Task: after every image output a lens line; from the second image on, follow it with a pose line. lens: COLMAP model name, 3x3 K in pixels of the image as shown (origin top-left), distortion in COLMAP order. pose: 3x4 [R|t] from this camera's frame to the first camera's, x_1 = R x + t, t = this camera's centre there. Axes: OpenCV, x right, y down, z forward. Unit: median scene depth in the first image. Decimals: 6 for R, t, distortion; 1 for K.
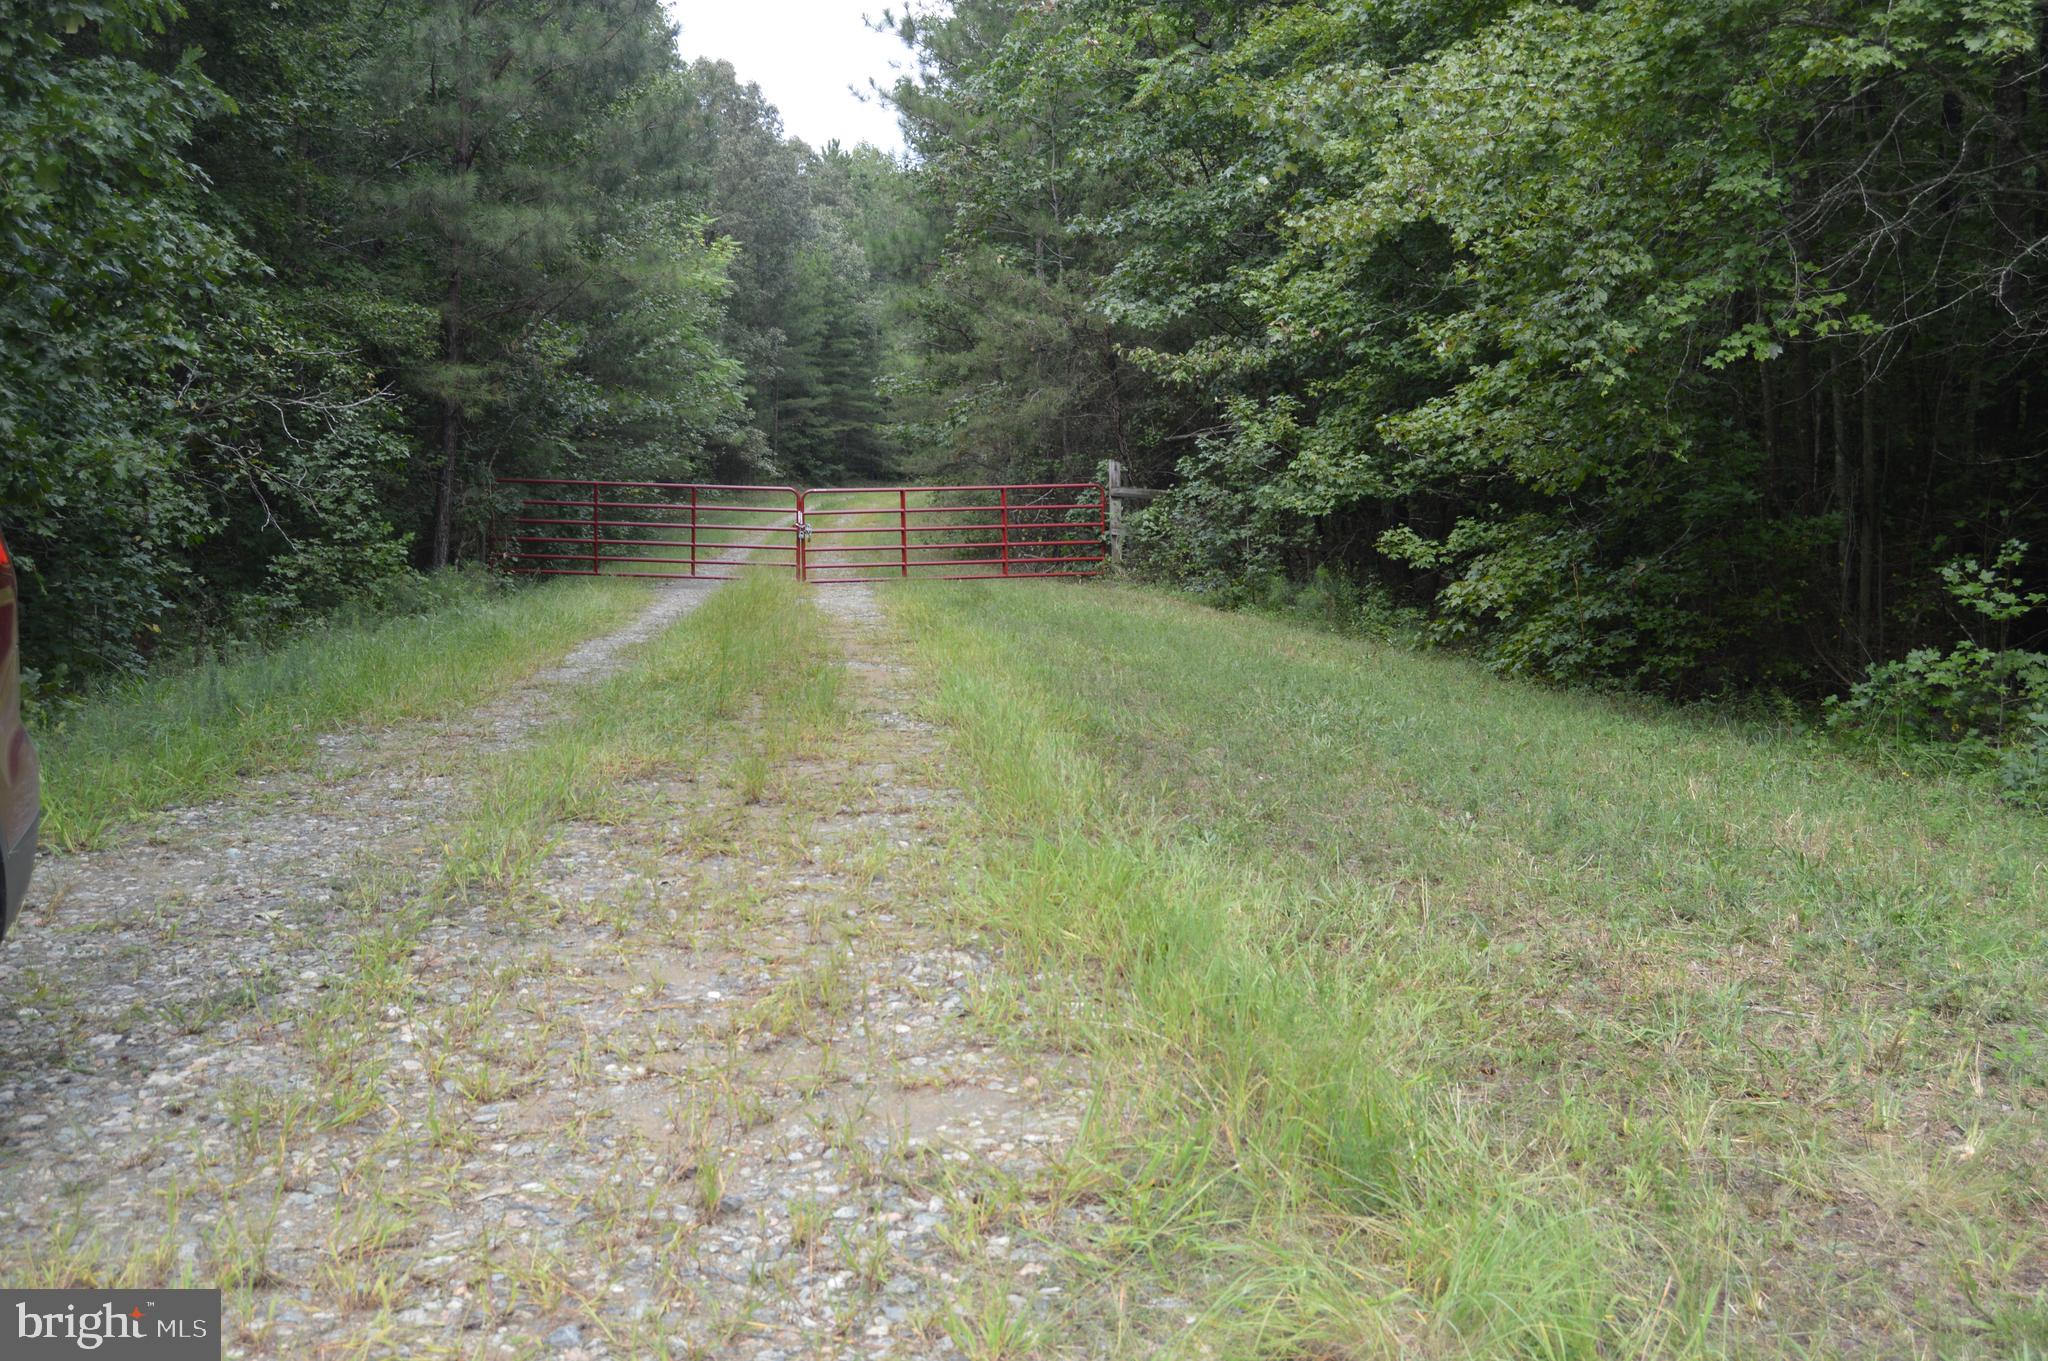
lens RADIAL K [[2172.8, 0, 1020.3], [0, 2172.8, 682.1], [0, 0, 1]] dist [-0.062966, 0.000000]
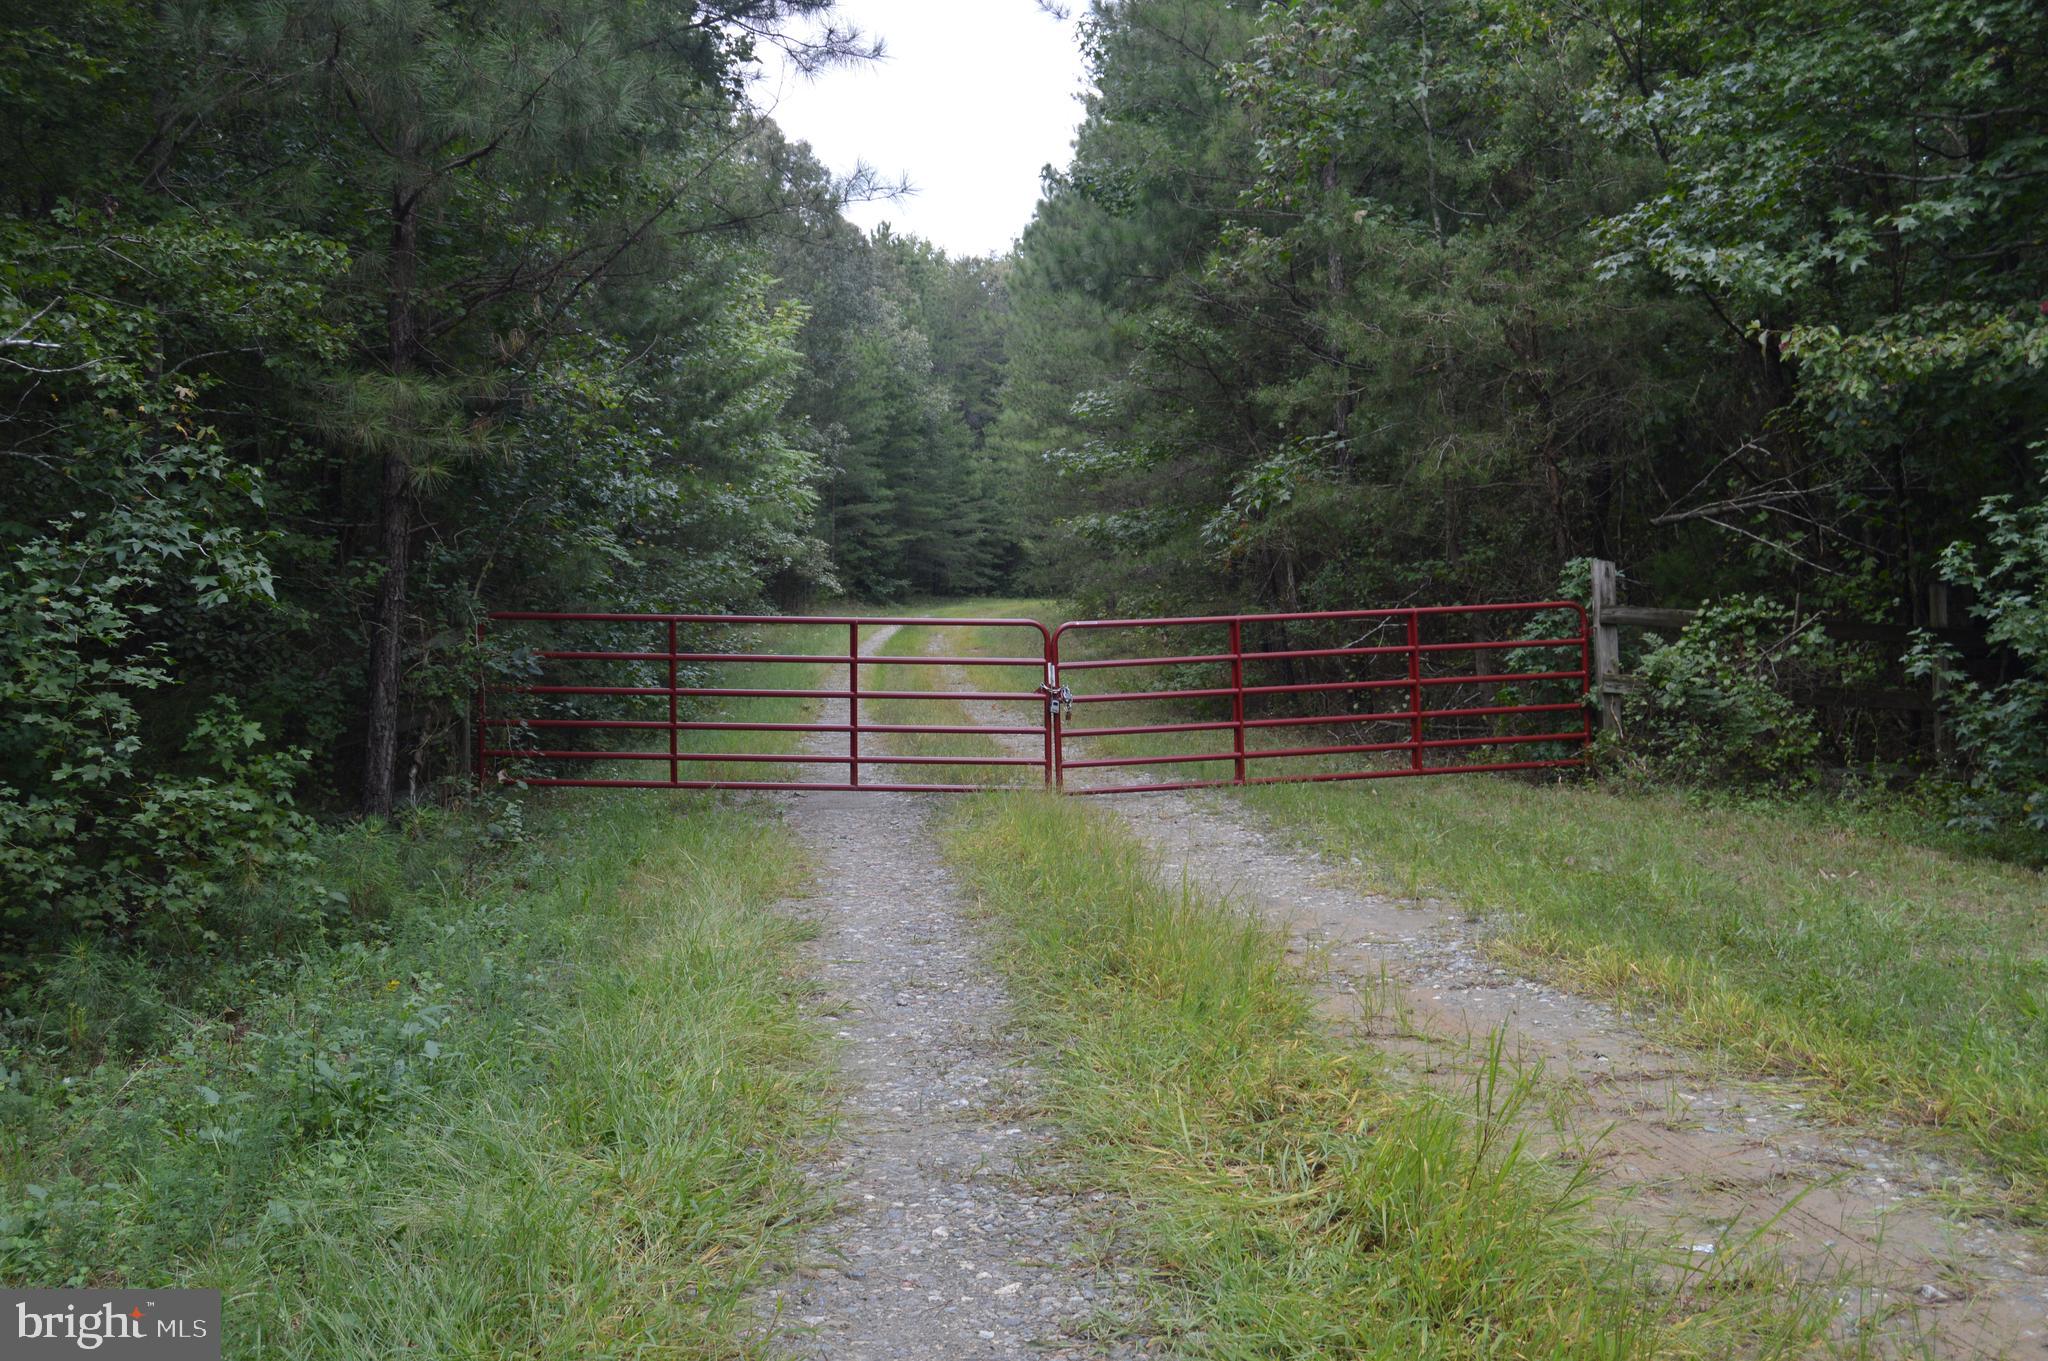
lens RADIAL K [[2172.8, 0, 1029.4], [0, 2172.8, 678.2], [0, 0, 1]] dist [-0.062966, 0.000000]
pose [[0.999817, -0.018410, -0.005210, -0.066720], [0.018106, 0.998412, -0.053344, -0.029482], [0.006183, 0.053239, 0.998563, 0.294288]]
